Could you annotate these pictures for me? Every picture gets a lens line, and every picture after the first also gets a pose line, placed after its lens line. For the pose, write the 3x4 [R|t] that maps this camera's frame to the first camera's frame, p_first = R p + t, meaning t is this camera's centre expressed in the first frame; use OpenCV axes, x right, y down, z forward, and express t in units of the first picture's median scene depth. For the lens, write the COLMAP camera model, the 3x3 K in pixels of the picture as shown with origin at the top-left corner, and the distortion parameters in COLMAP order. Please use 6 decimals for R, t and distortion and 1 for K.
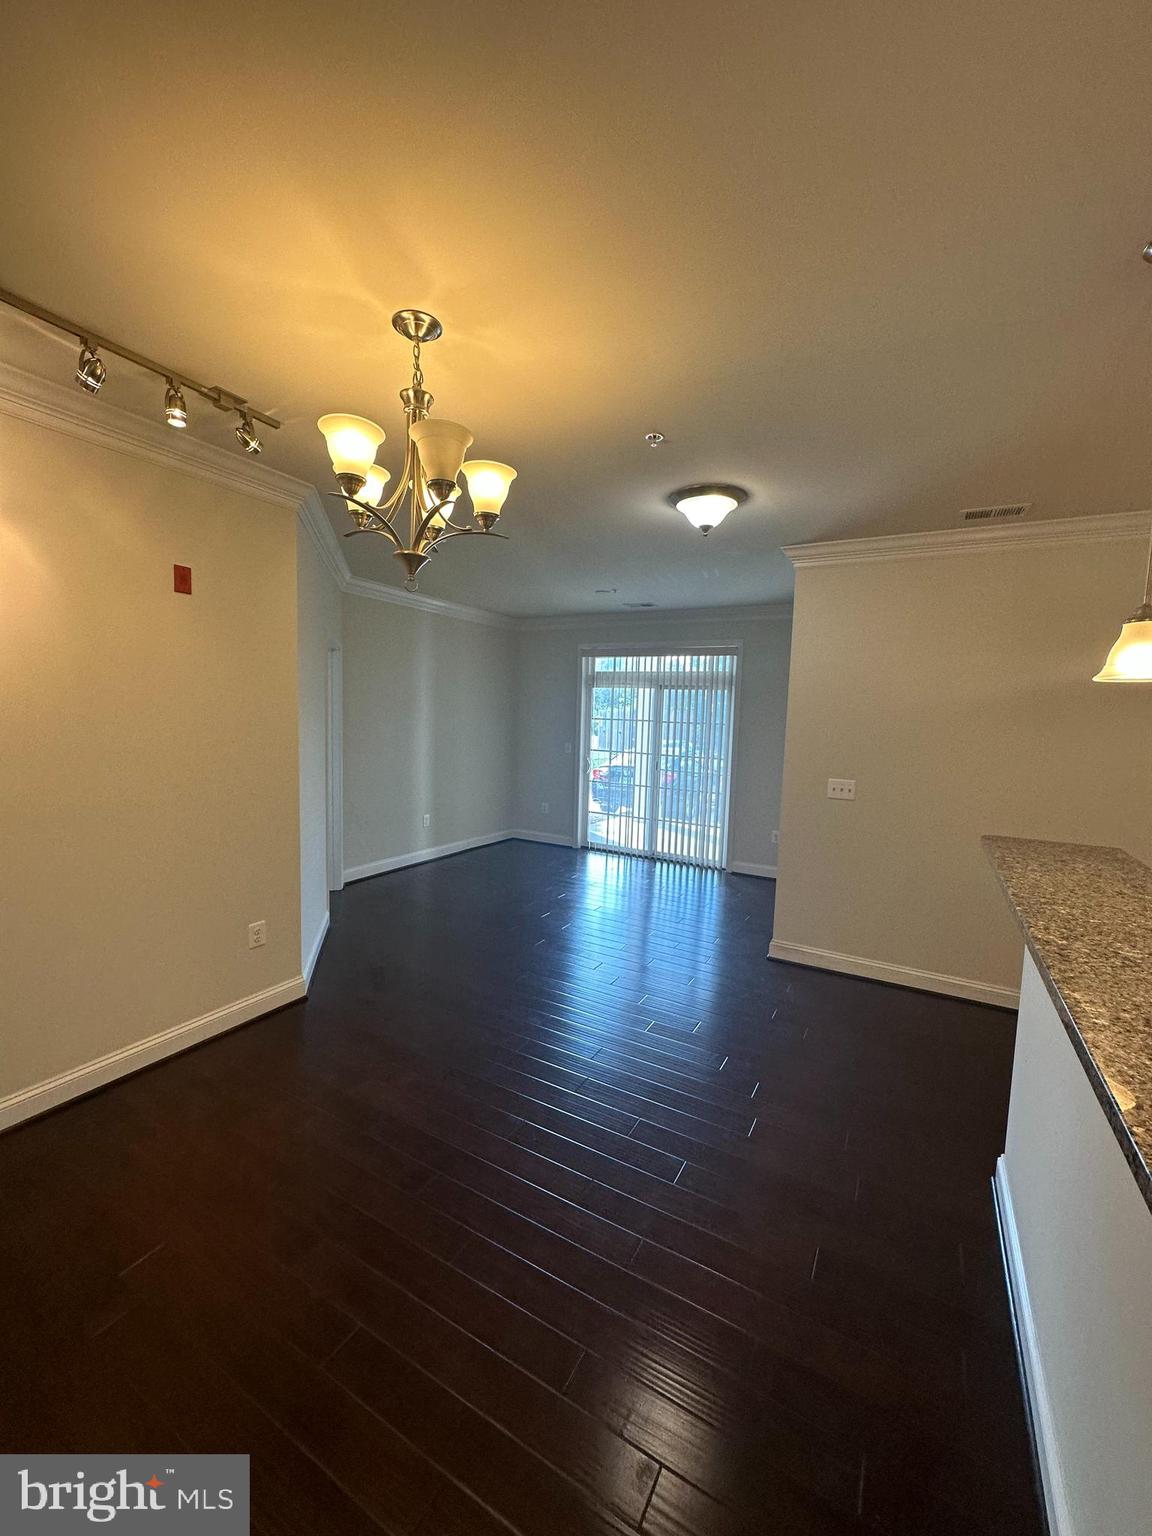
lens RADIAL K [[614.9, 0, 576.0], [0, 614.9, 768.0], [0, 0, 1]] dist [-0.001008, -0.000057]
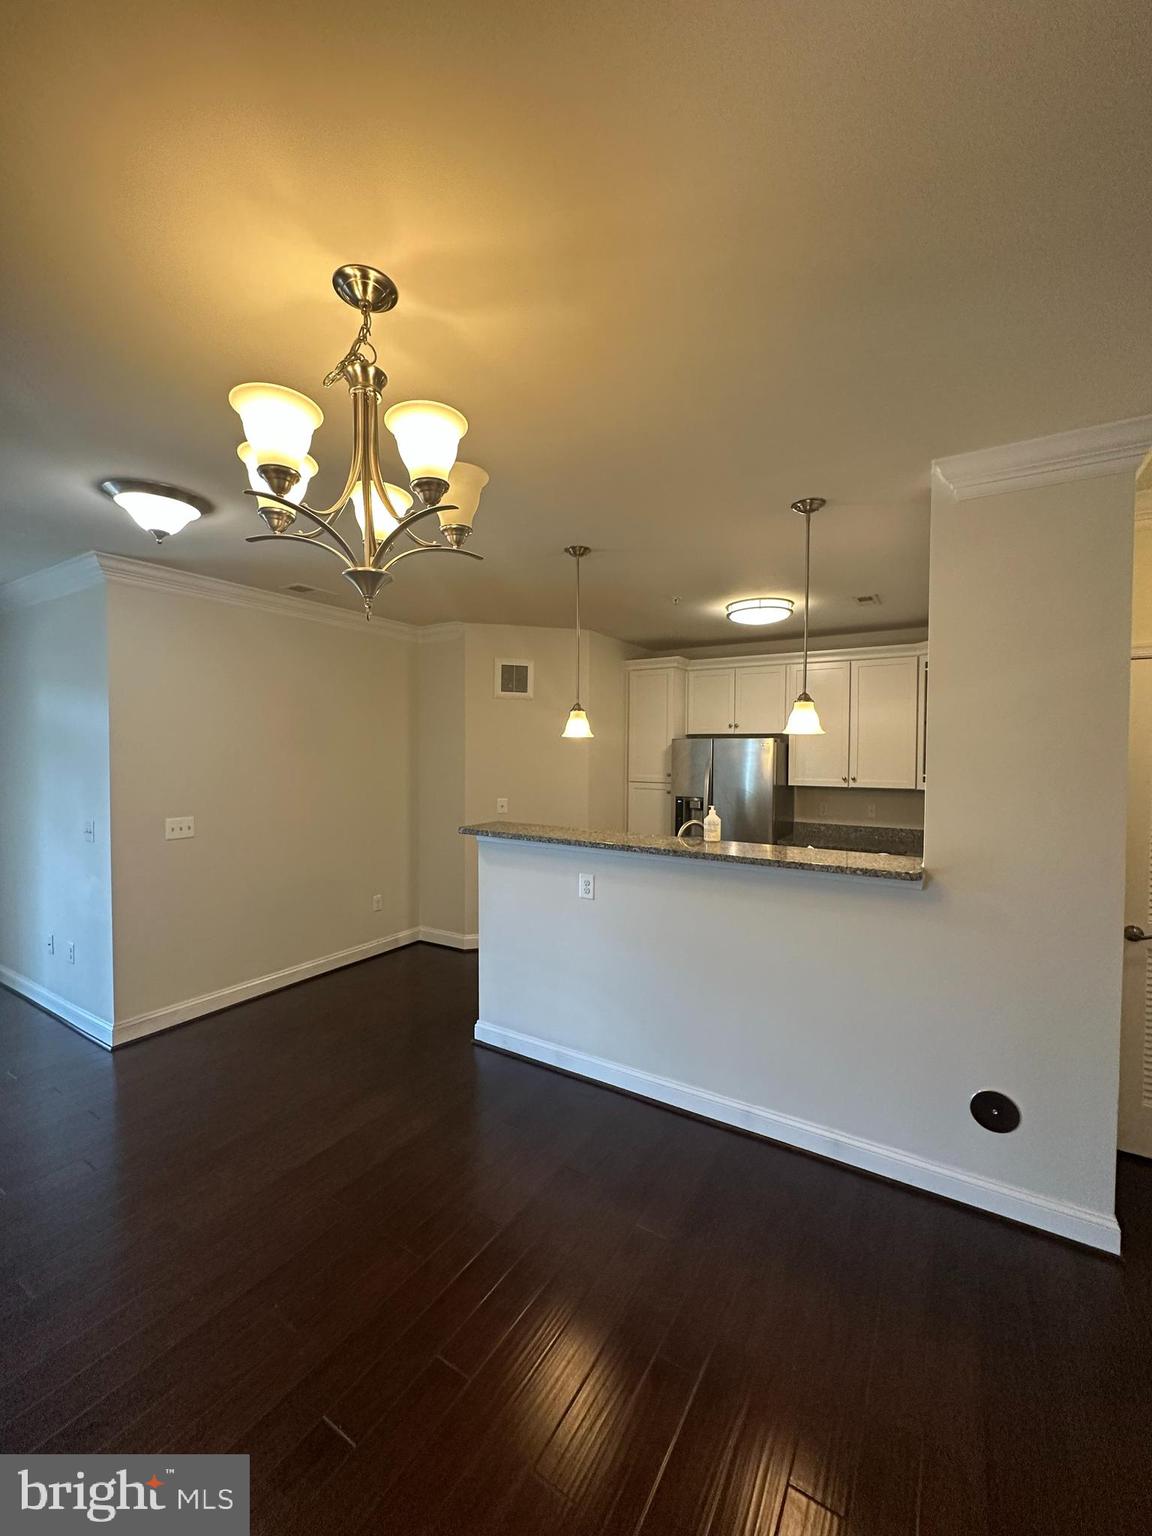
lens RADIAL K [[614.9, 0, 576.0], [0, 614.9, 768.0], [0, 0, 1]] dist [-0.001008, -0.000057]
pose [[0.044507, -0.063489, 0.996990, -0.605847], [0.087617, 0.994381, 0.059411, -0.076164], [-0.995159, 0.084709, 0.049820, 0.422787]]
